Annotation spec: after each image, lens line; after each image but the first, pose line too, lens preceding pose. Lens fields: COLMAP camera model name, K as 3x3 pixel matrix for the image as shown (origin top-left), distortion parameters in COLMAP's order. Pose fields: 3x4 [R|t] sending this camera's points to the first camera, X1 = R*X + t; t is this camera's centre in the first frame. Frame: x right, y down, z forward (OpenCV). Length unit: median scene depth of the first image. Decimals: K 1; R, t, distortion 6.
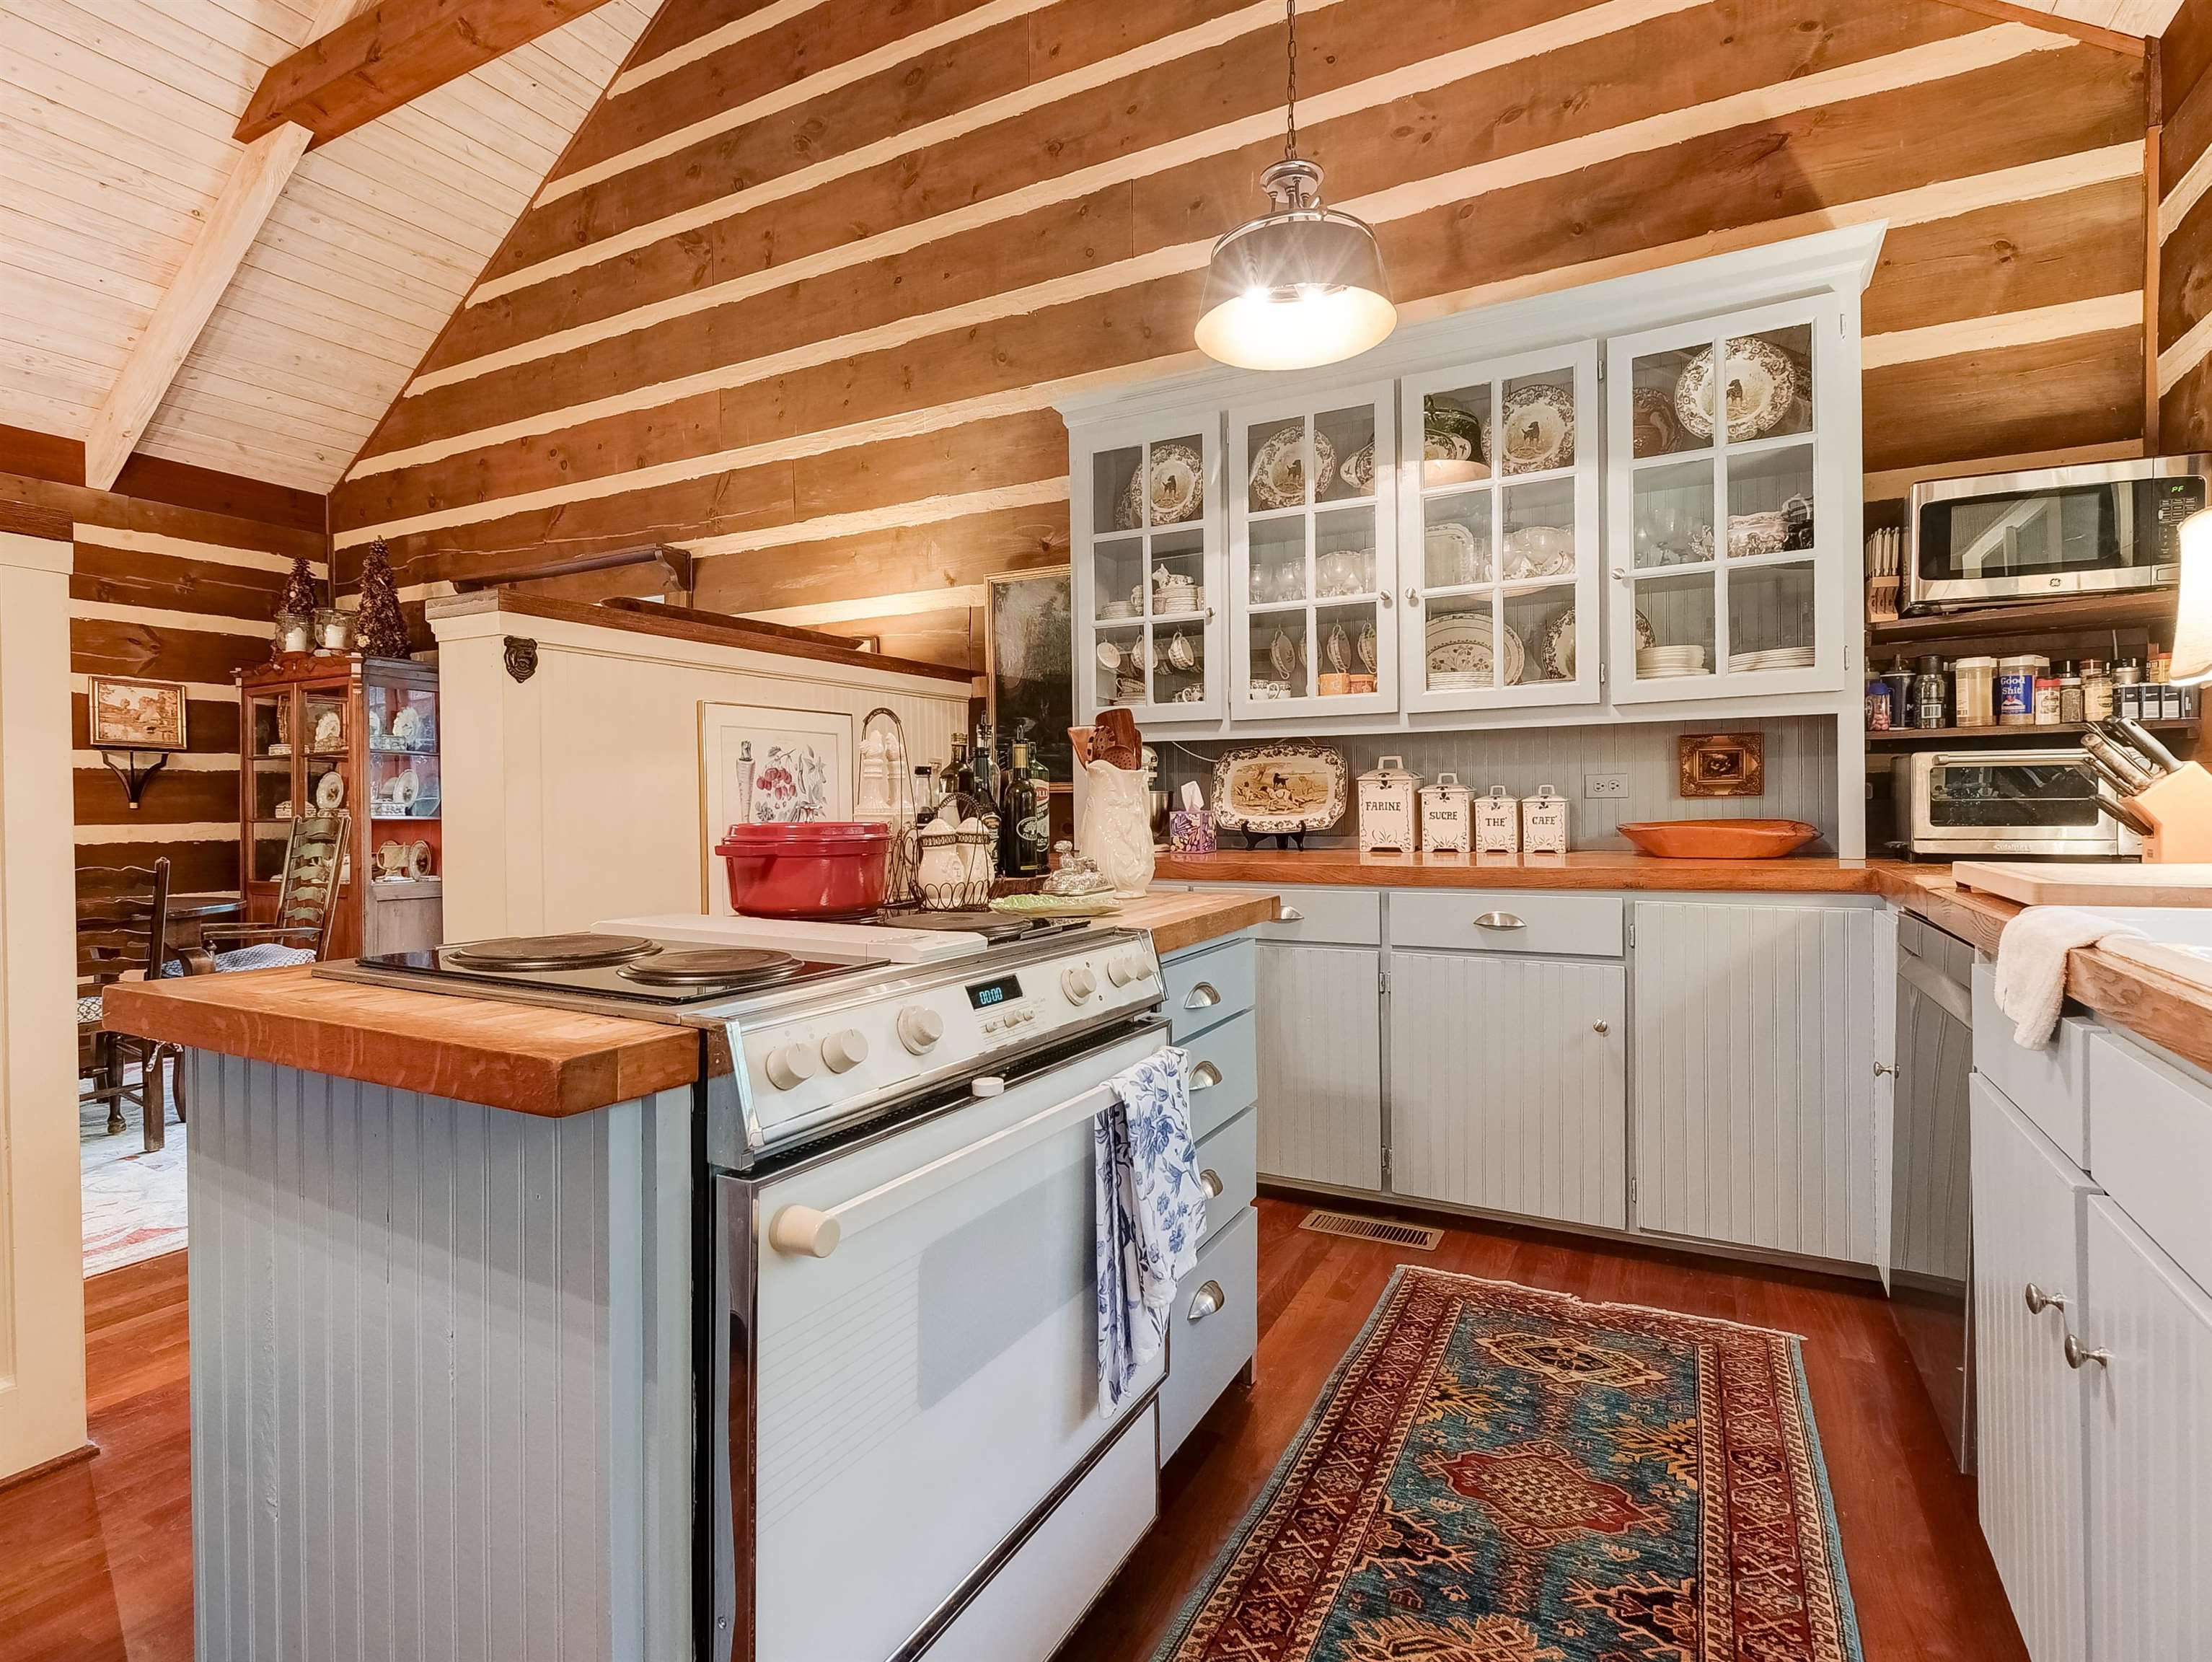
lens RADIAL K [[1052.3, 0, 1108.7], [0, 1052.3, 817.5], [0, 0, 1]] dist [-0.013754, -0.004984]
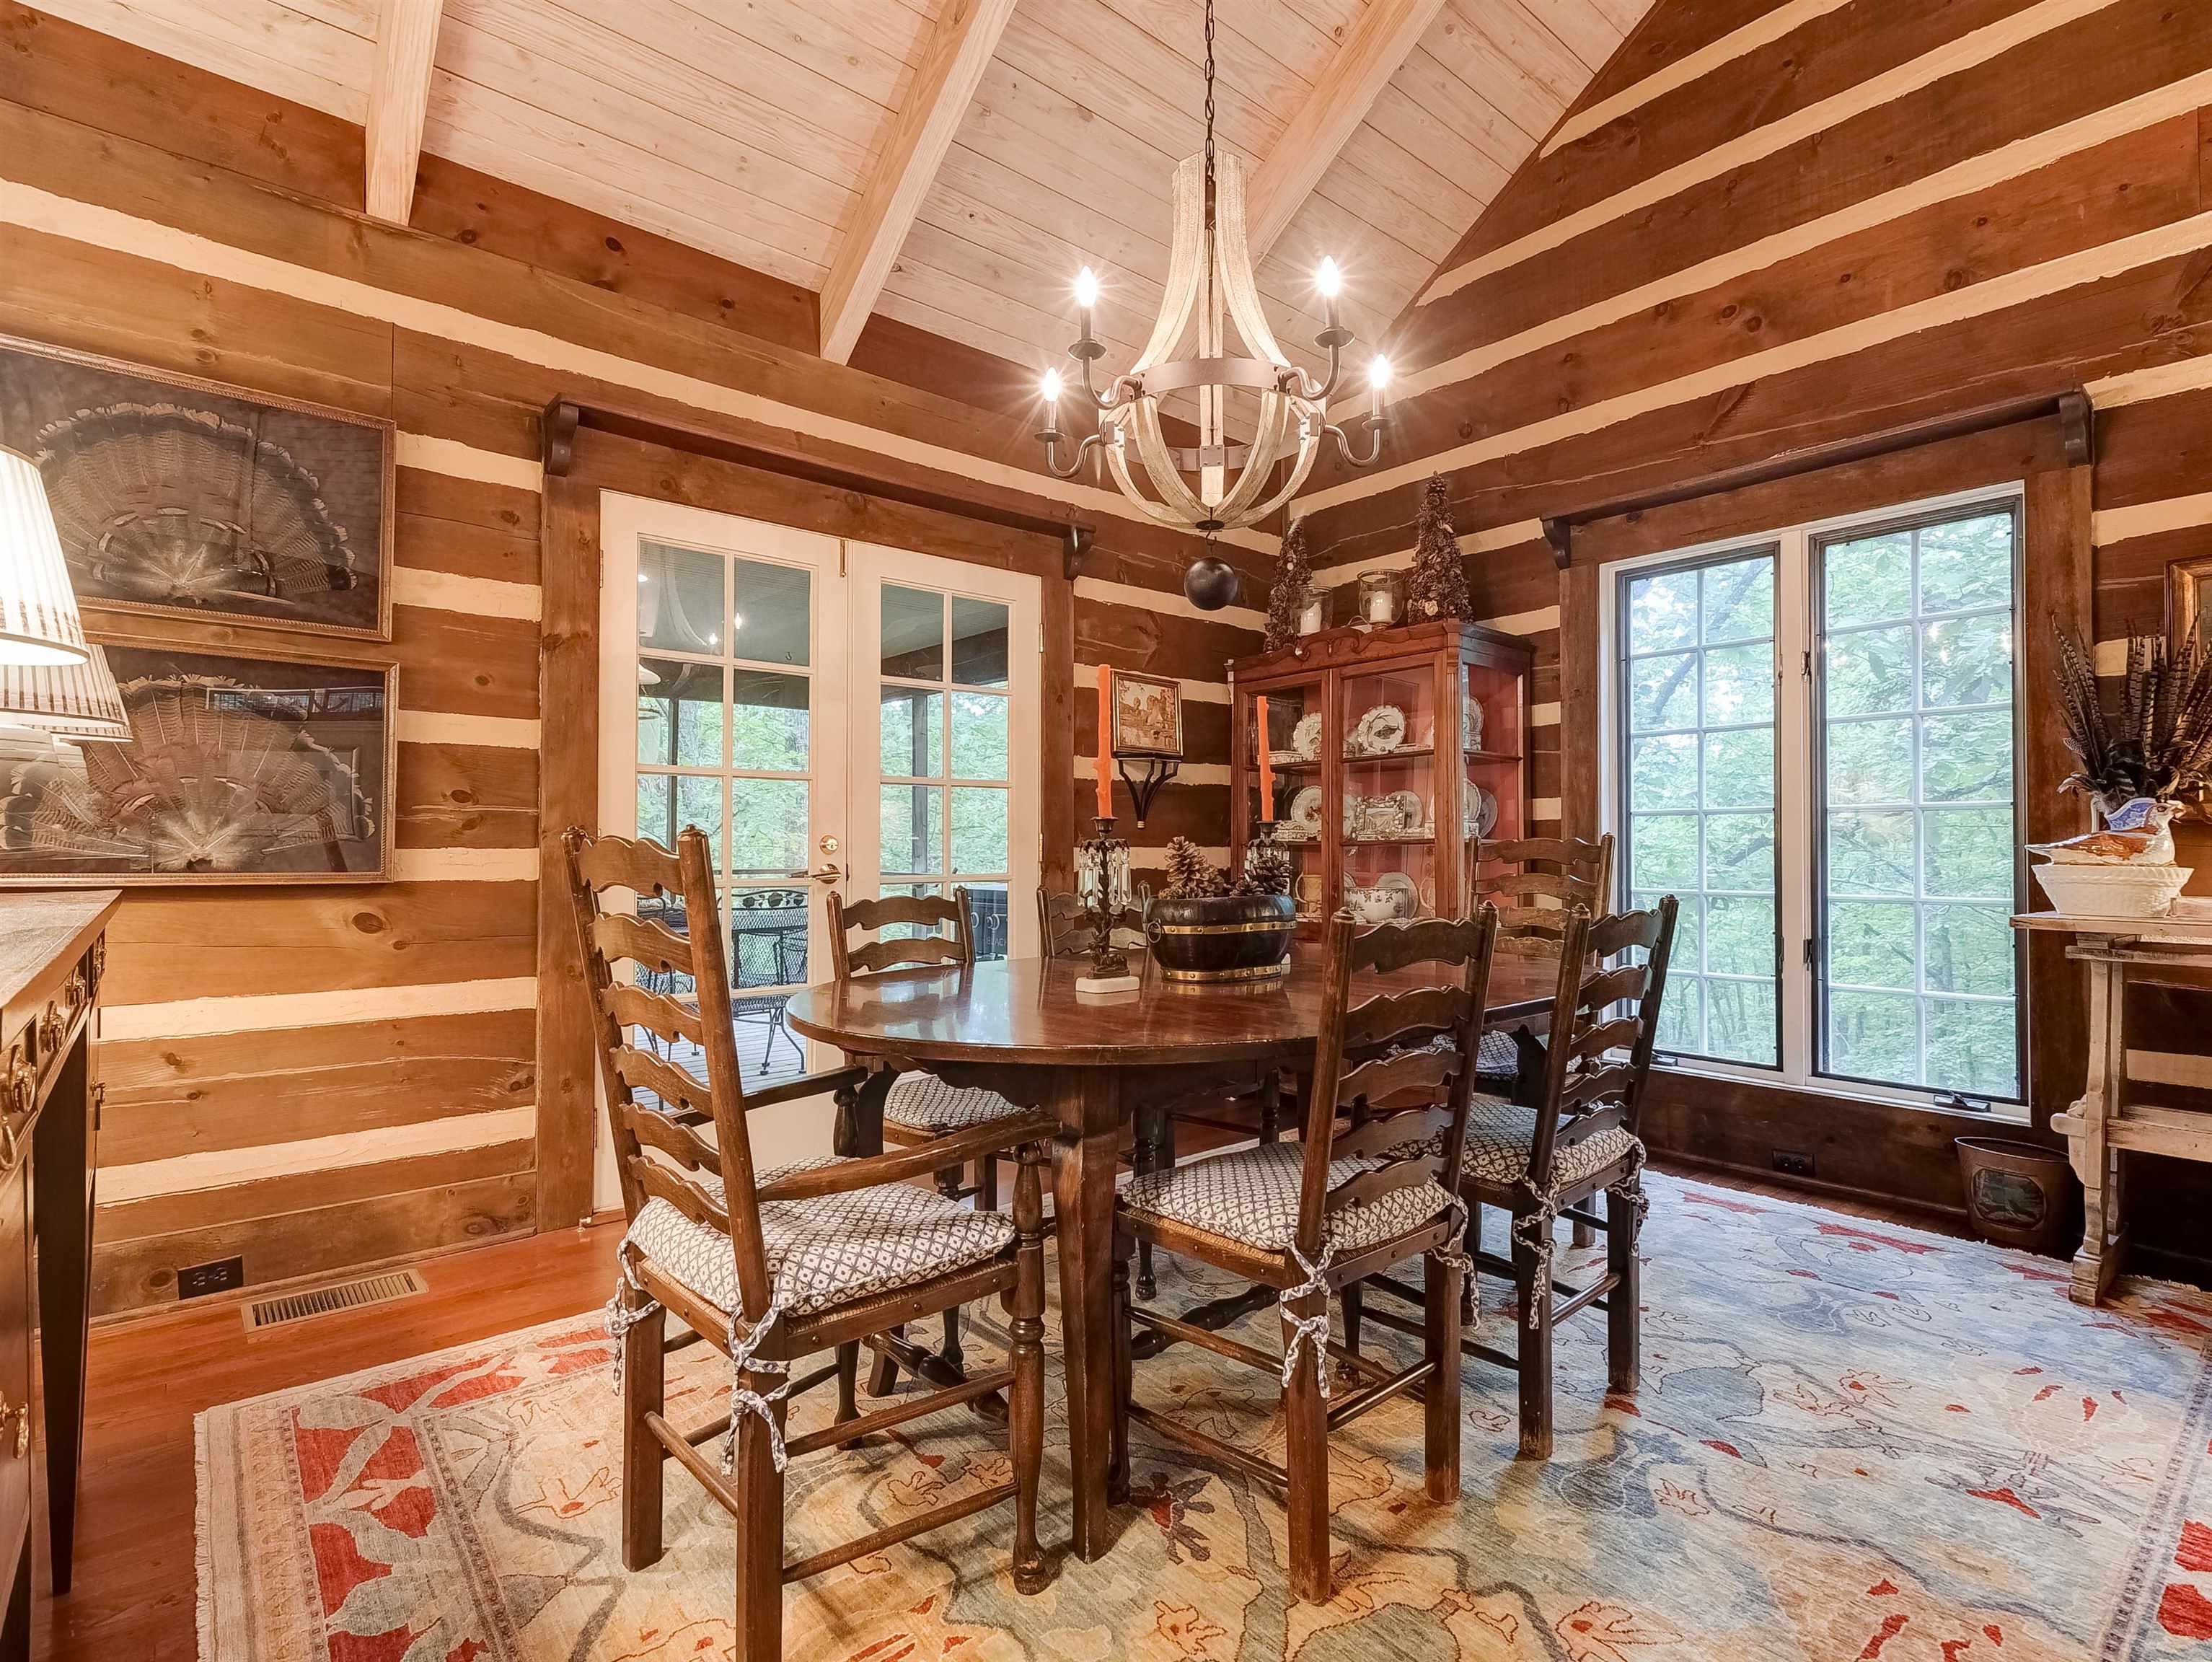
lens RADIAL K [[1052.3, 0, 1102.1], [0, 1052.3, 840.7], [0, 0, 1]] dist [-0.013754, -0.004984]
pose [[0.908705, 0.005534, -0.417401, -0.611127], [-0.012526, 0.999823, -0.014014, 0.014060], [0.417250, 0.017963, 0.908614, 0.208968]]
